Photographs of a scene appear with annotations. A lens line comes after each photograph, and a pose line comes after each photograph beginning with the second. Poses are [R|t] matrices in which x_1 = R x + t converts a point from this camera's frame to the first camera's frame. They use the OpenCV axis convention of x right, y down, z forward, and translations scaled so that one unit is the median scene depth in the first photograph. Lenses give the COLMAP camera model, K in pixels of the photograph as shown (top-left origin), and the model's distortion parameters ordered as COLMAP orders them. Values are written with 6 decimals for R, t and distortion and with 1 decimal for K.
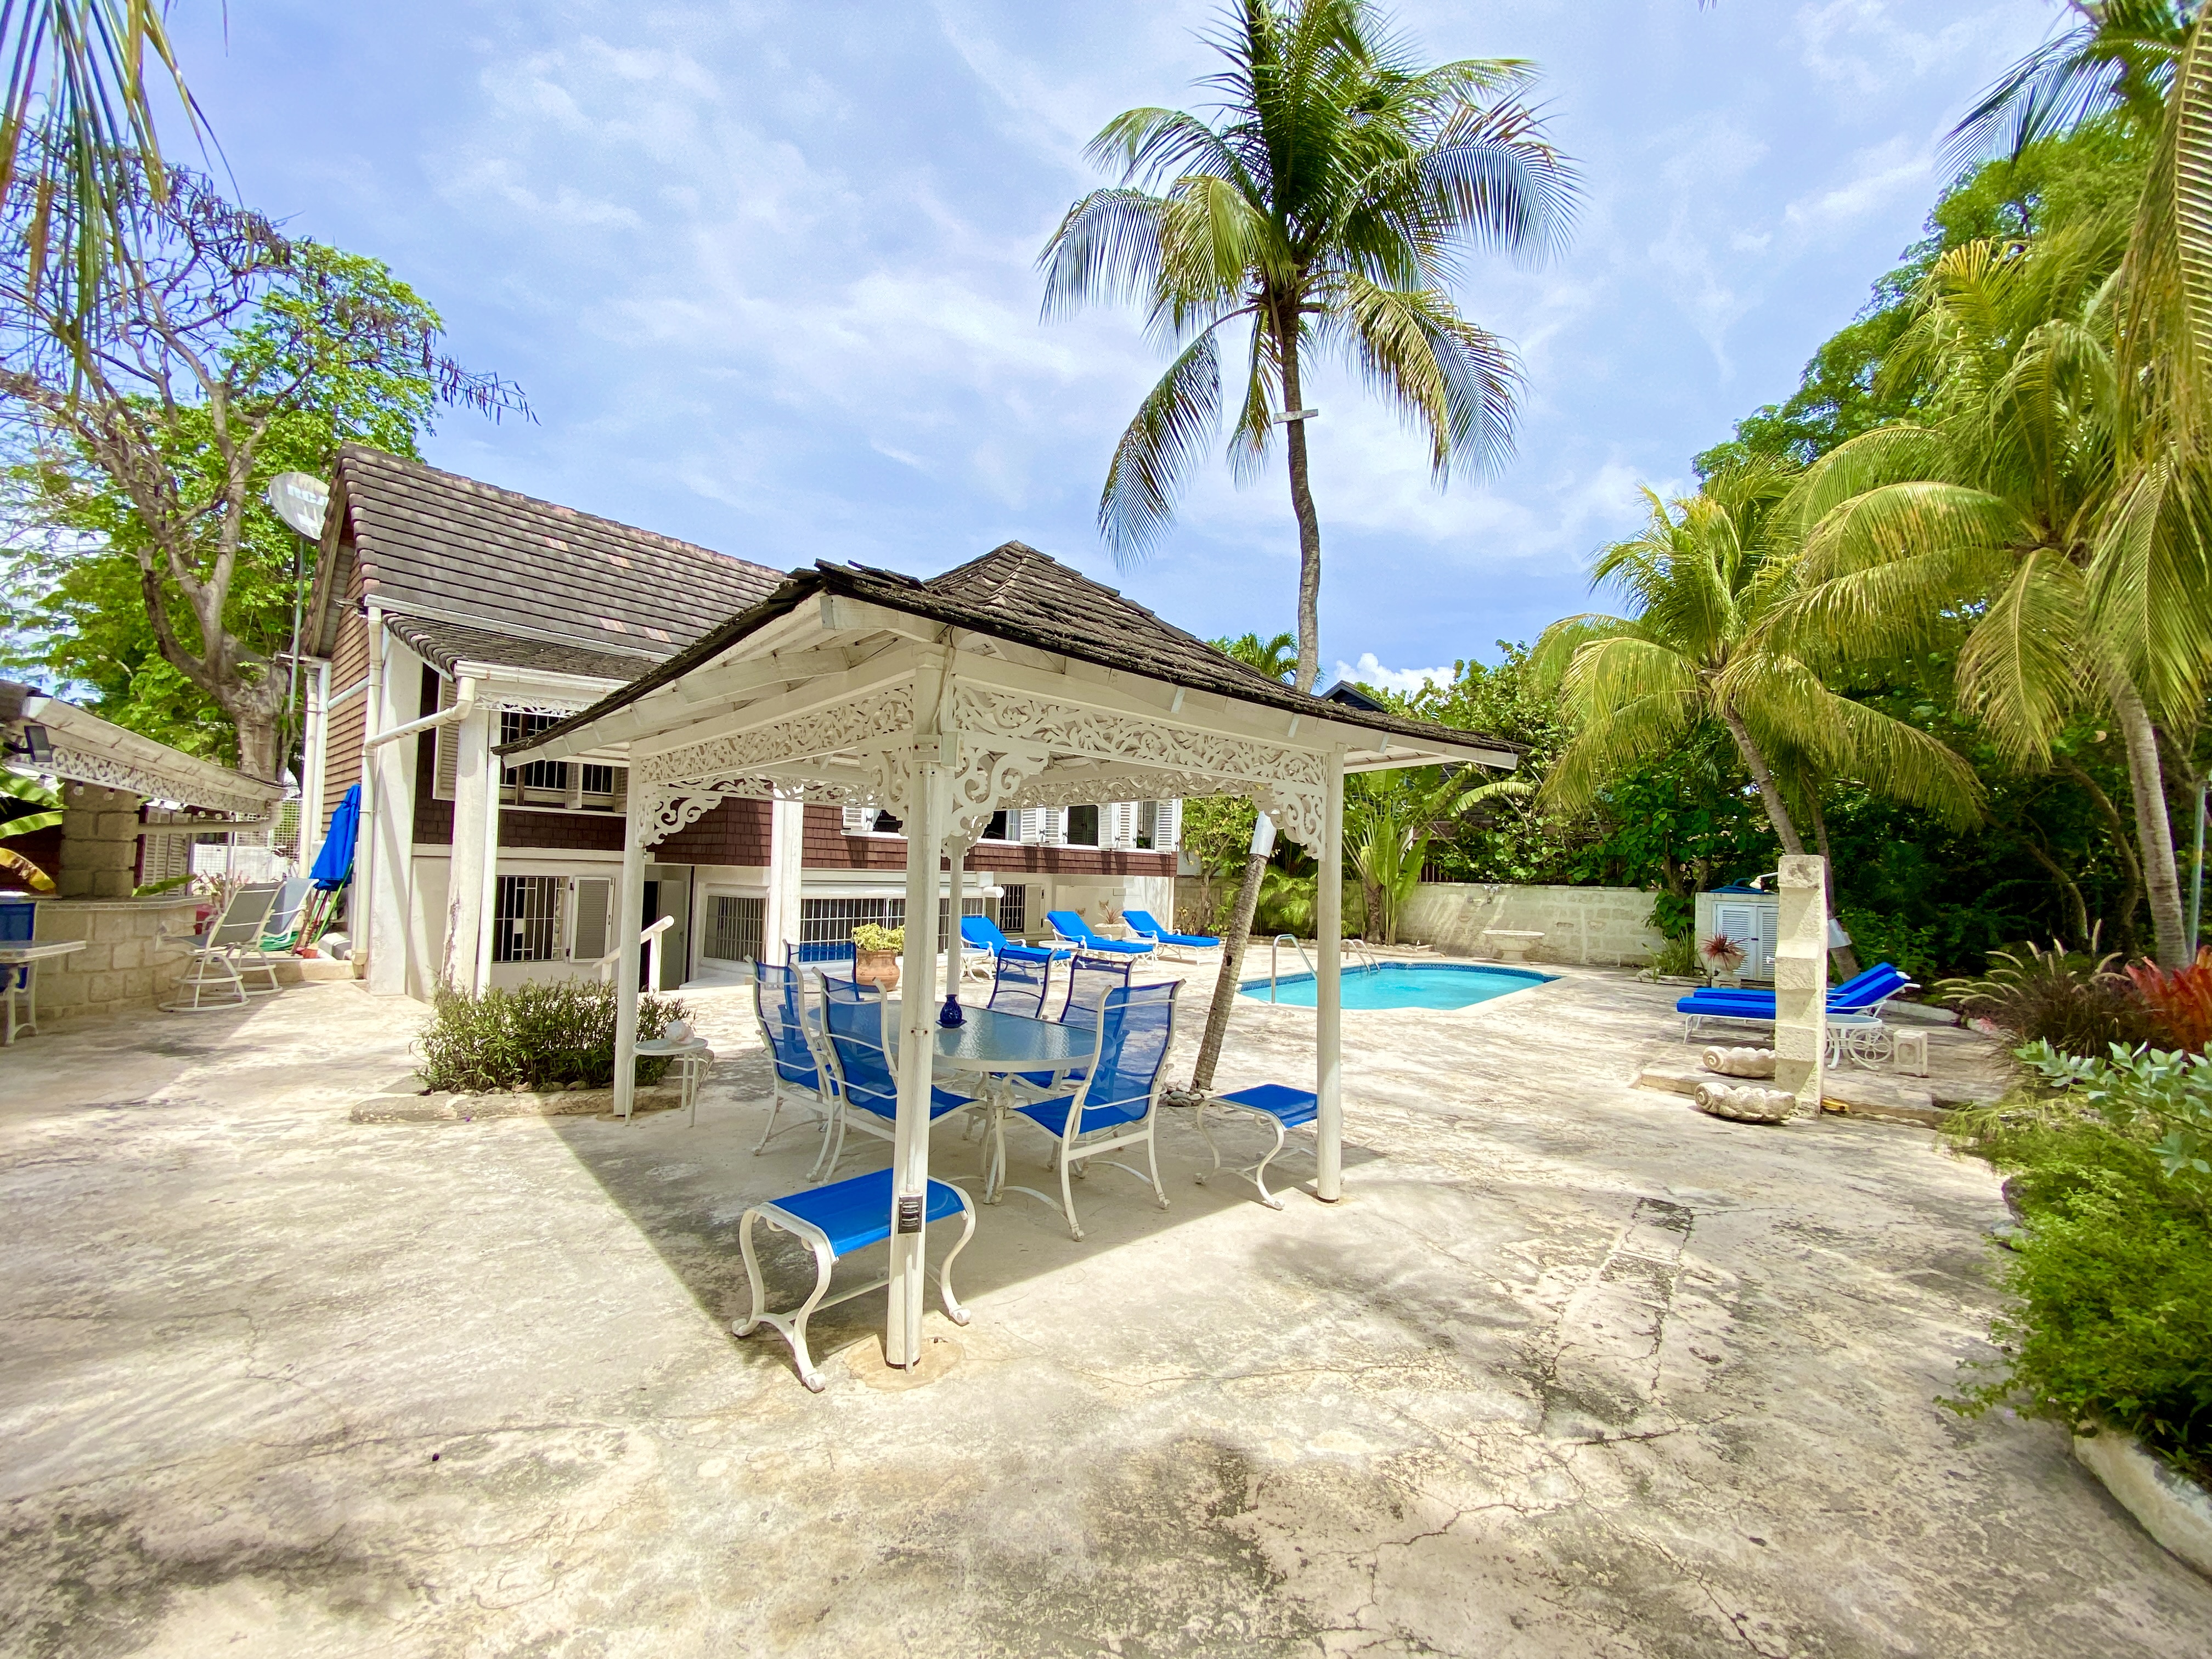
lens RADIAL K [[906.9, 0, 1120.0], [0, 906.9, 841.3], [0, 0, 1]] dist [0.007092, -0.013676]
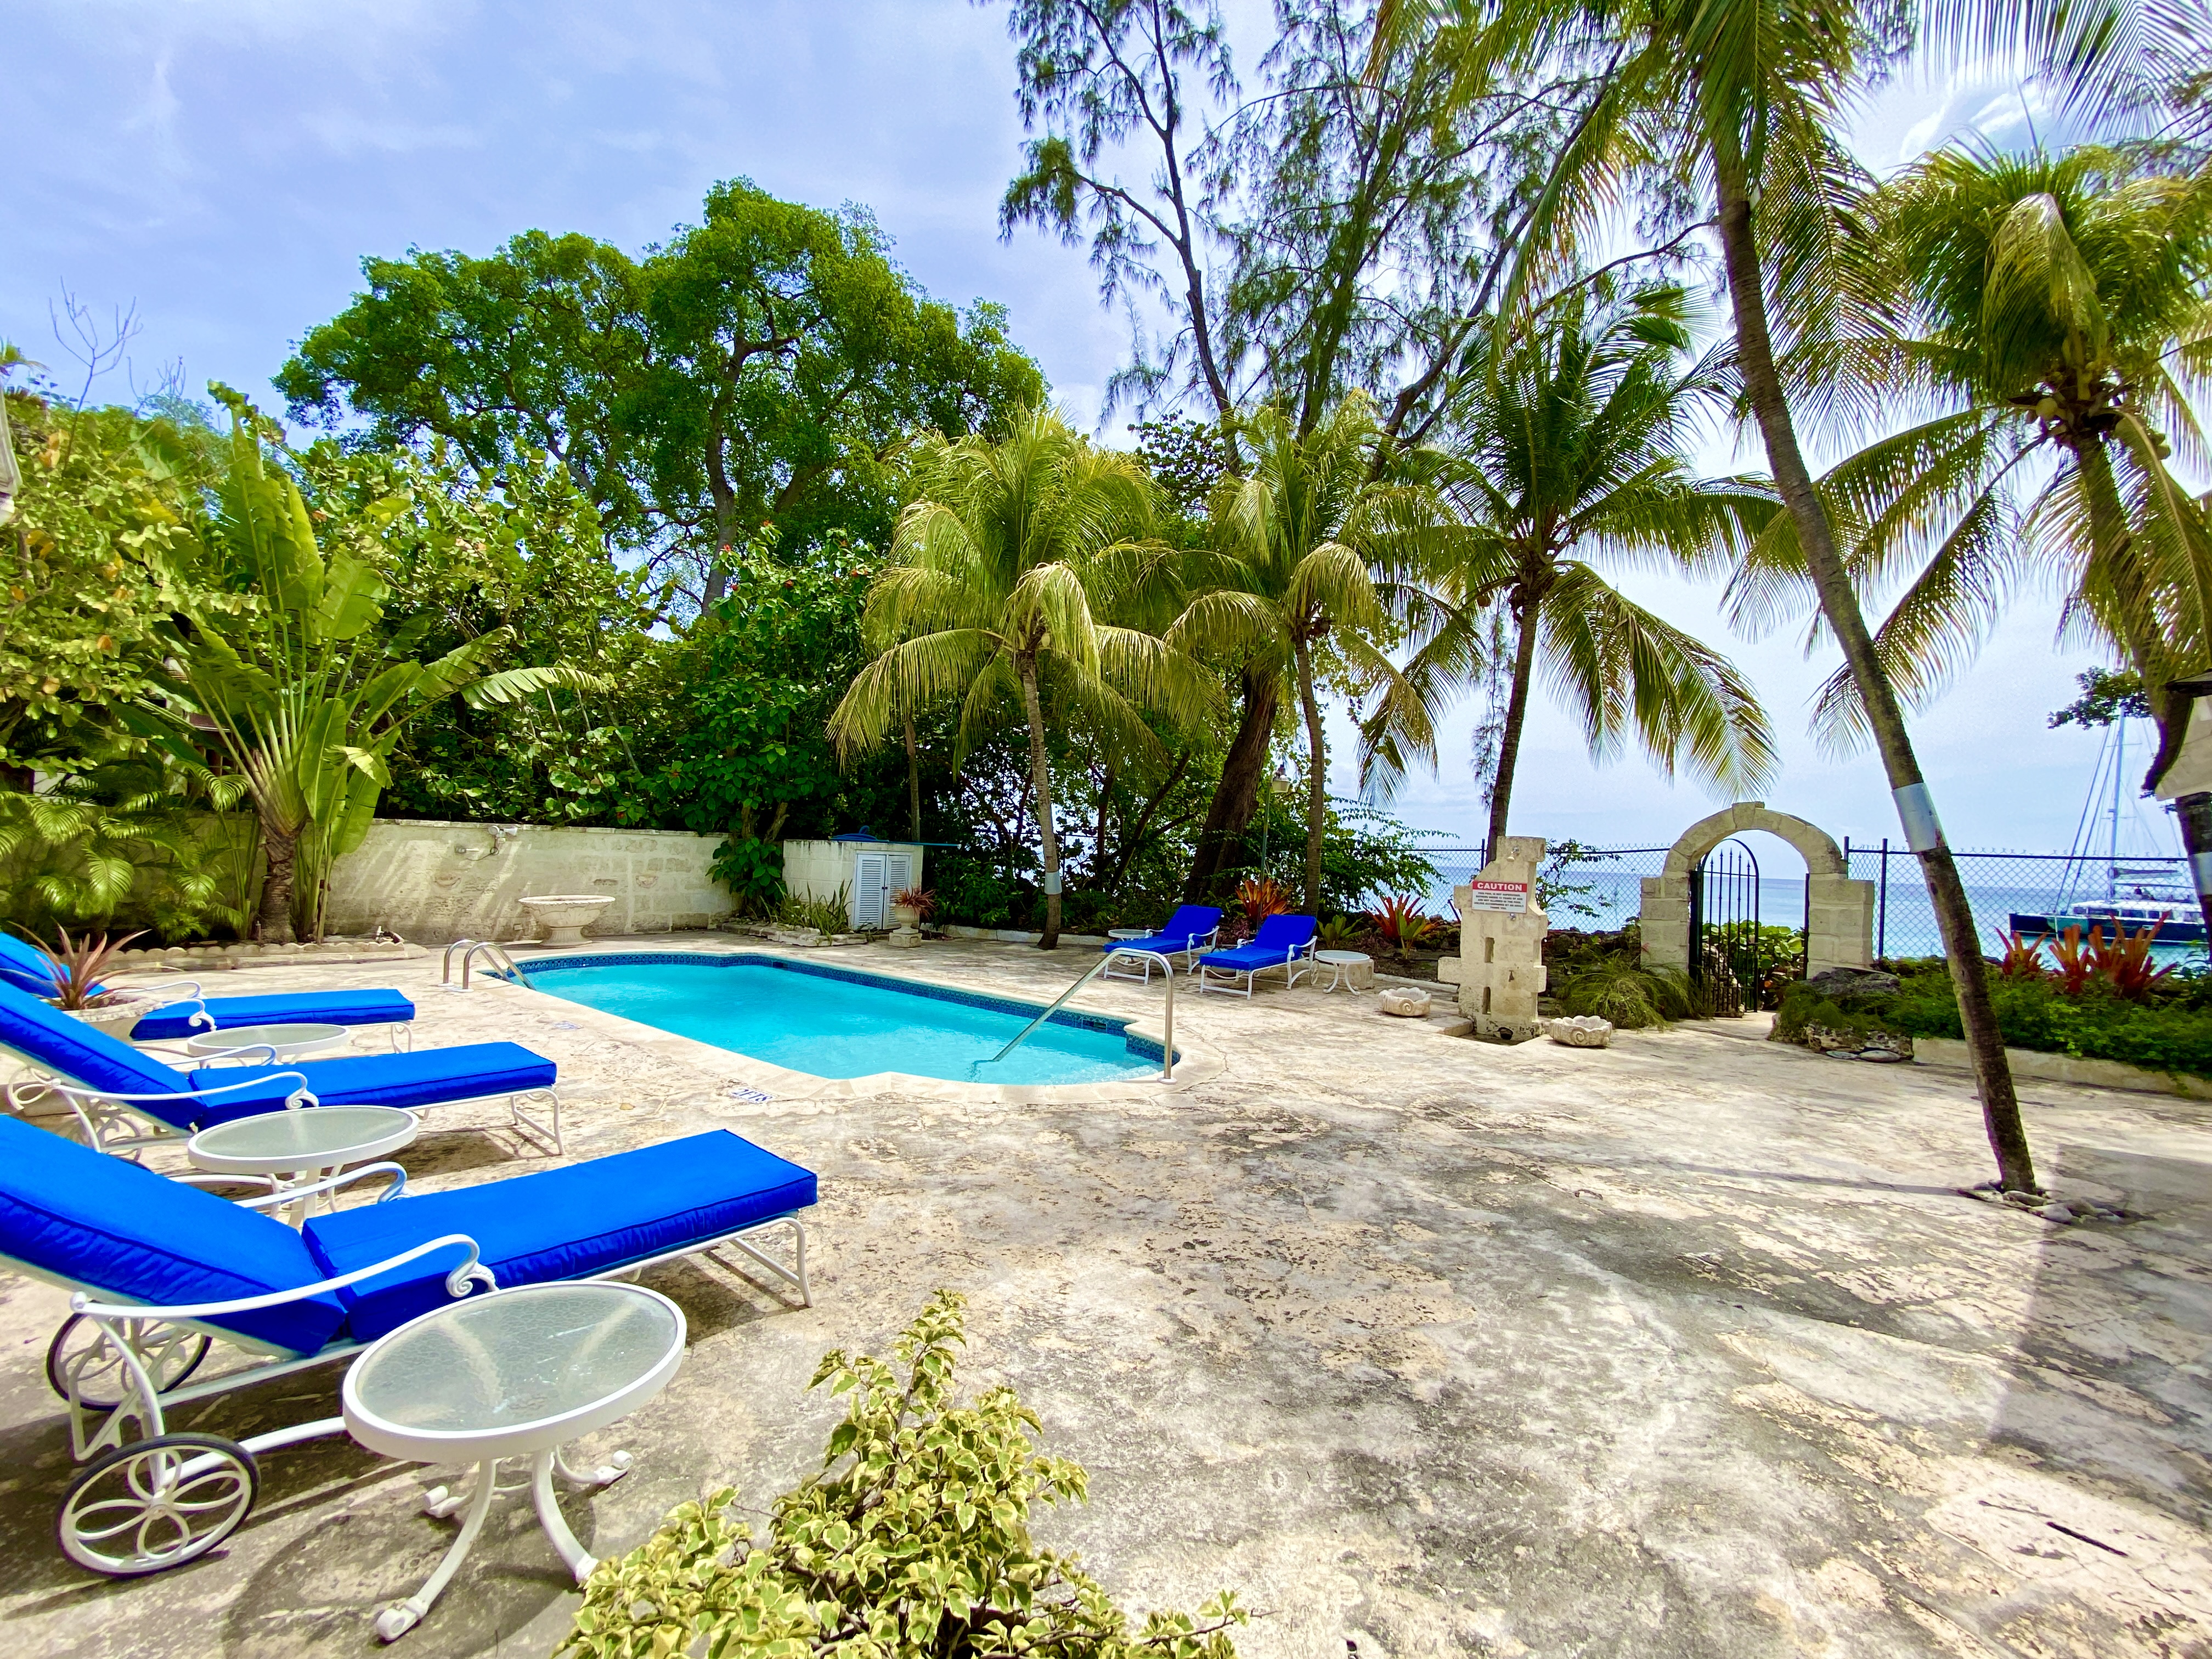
lens RADIAL K [[906.9, 0, 1093.9], [0, 906.9, 846.0], [0, 0, 1]] dist [0.007092, -0.013676]
pose [[0.015067, -0.025794, 0.999554, -0.199183], [-0.072175, 0.997031, 0.026817, 0.015677], [-0.997278, -0.072547, 0.013160, 0.571246]]
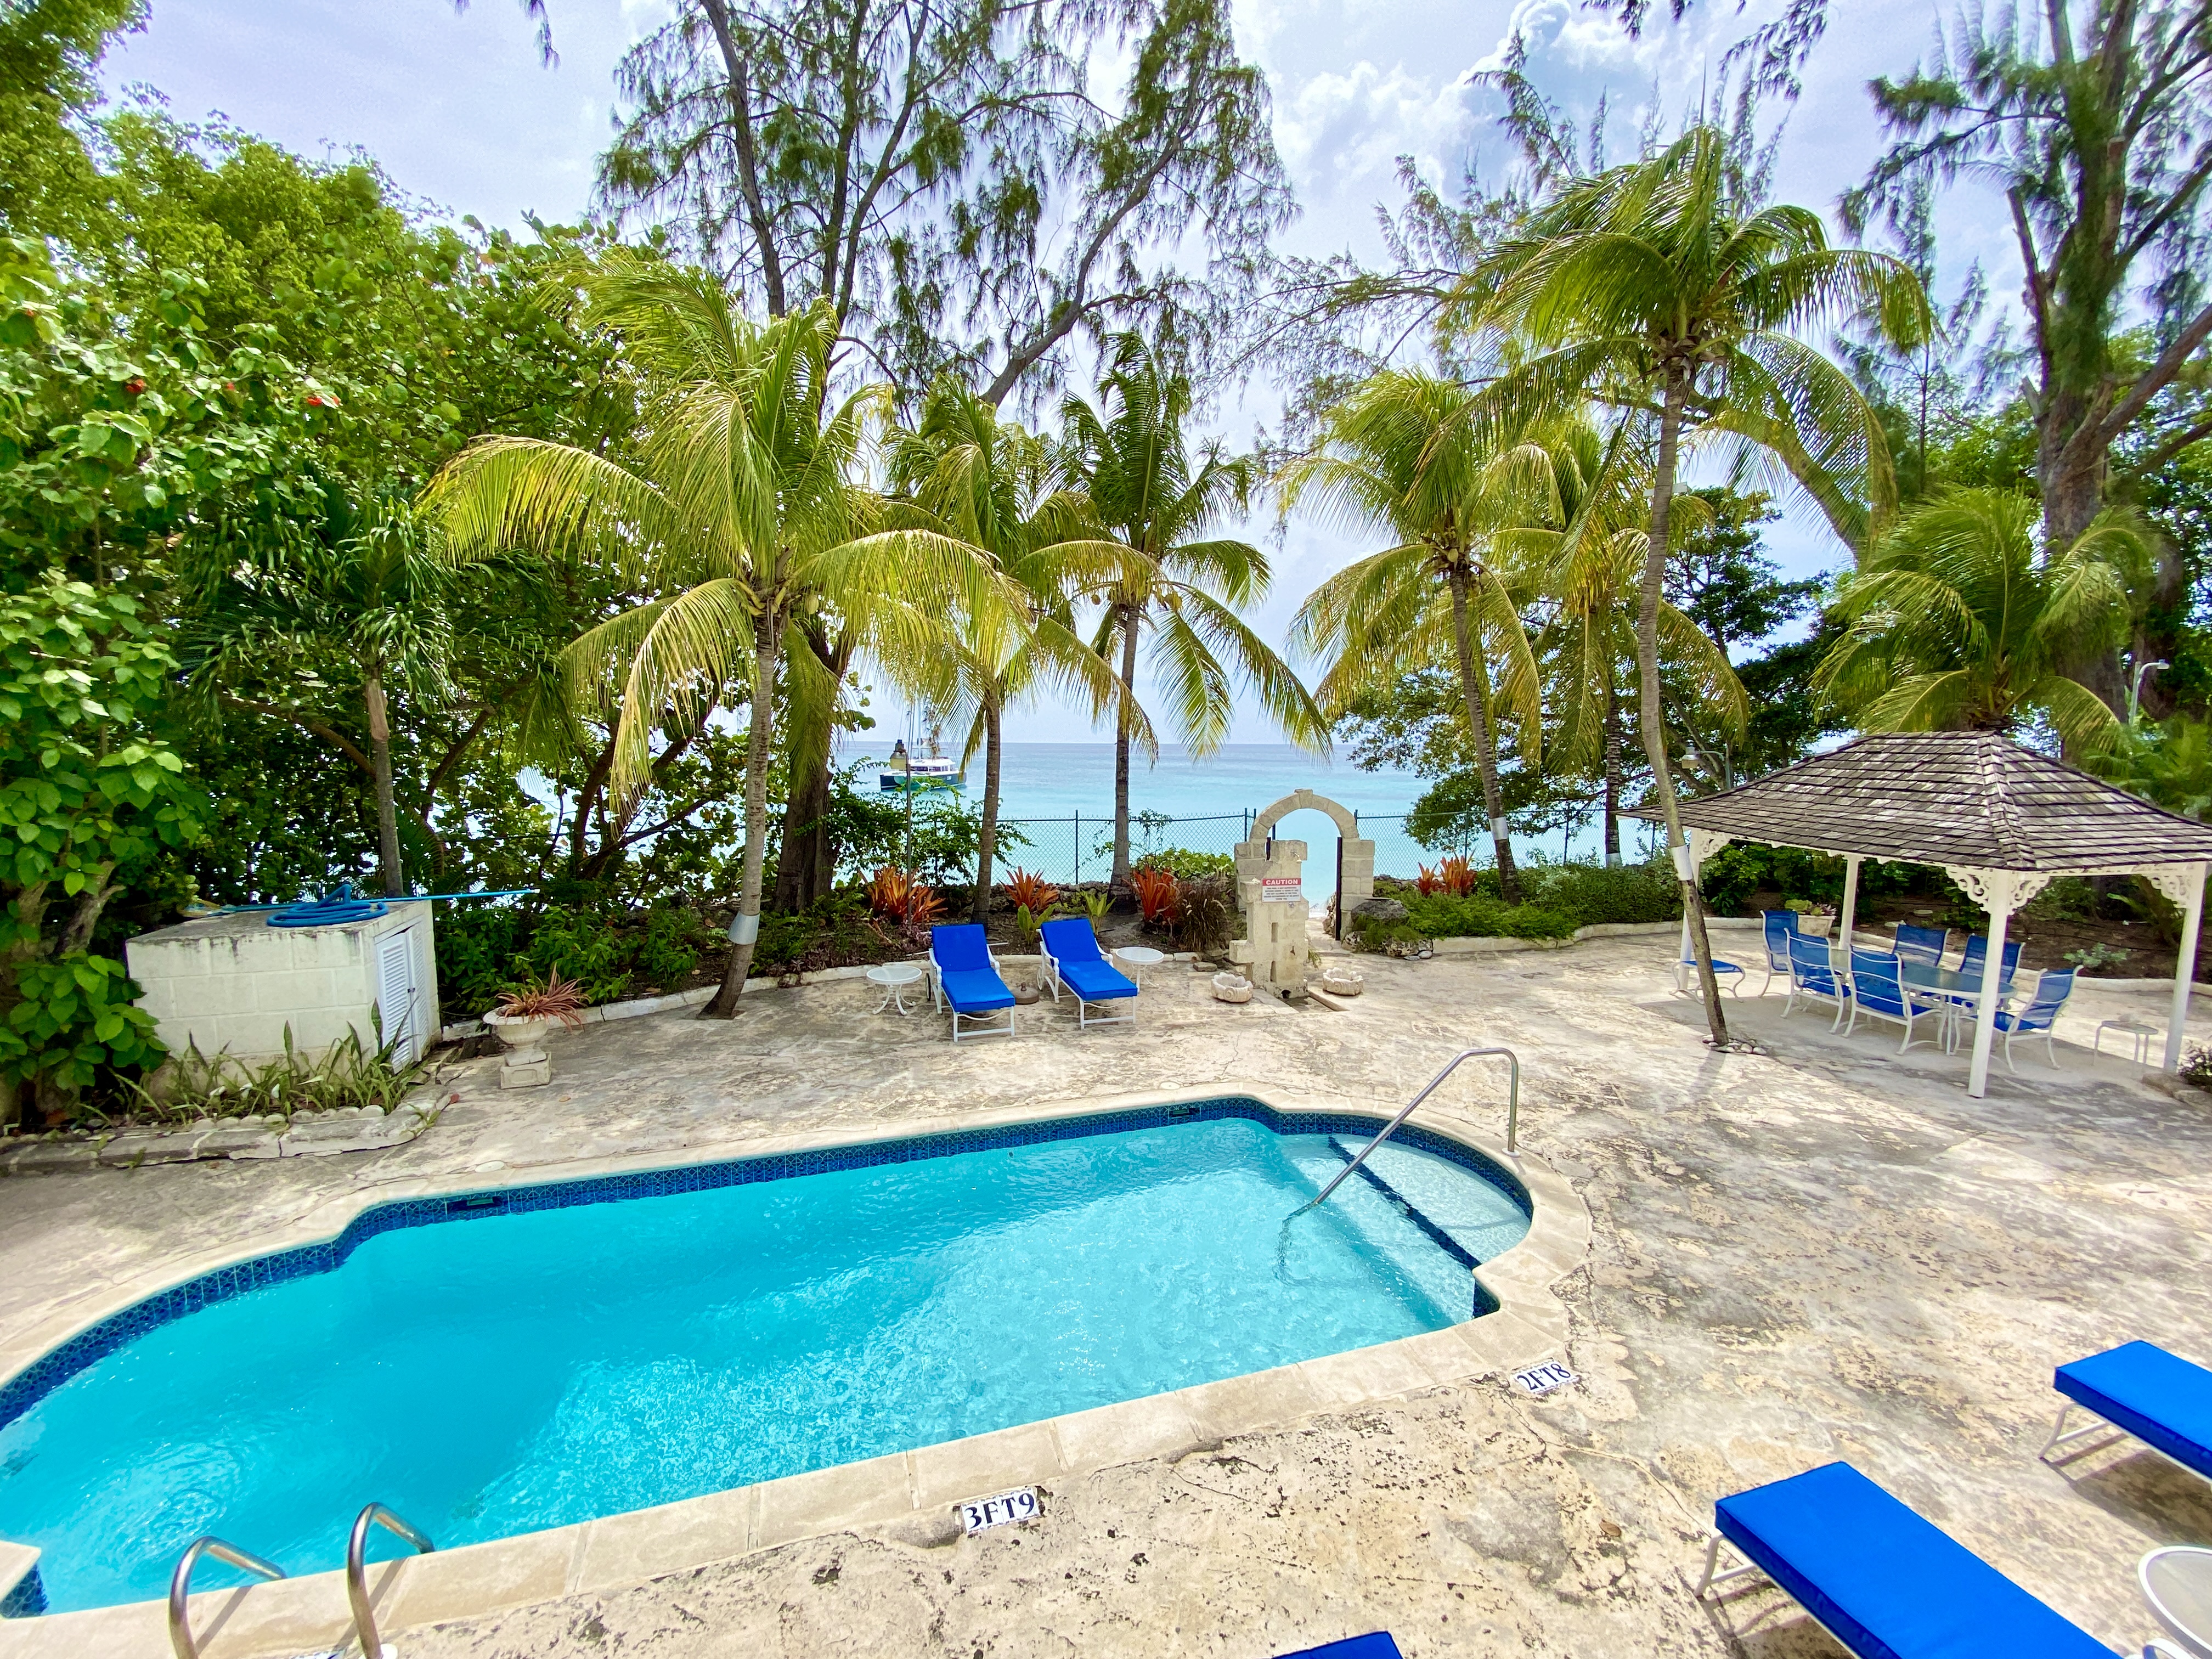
lens RADIAL K [[906.9, 0, 1111.0], [0, 906.9, 829.8], [0, 0, 1]] dist [0.007092, -0.013676]
pose [[-0.830778, -0.096394, 0.548193, 0.043730], [-0.056754, 0.994427, 0.088850, -0.043562], [-0.553702, 0.042702, -0.831619, 0.905712]]
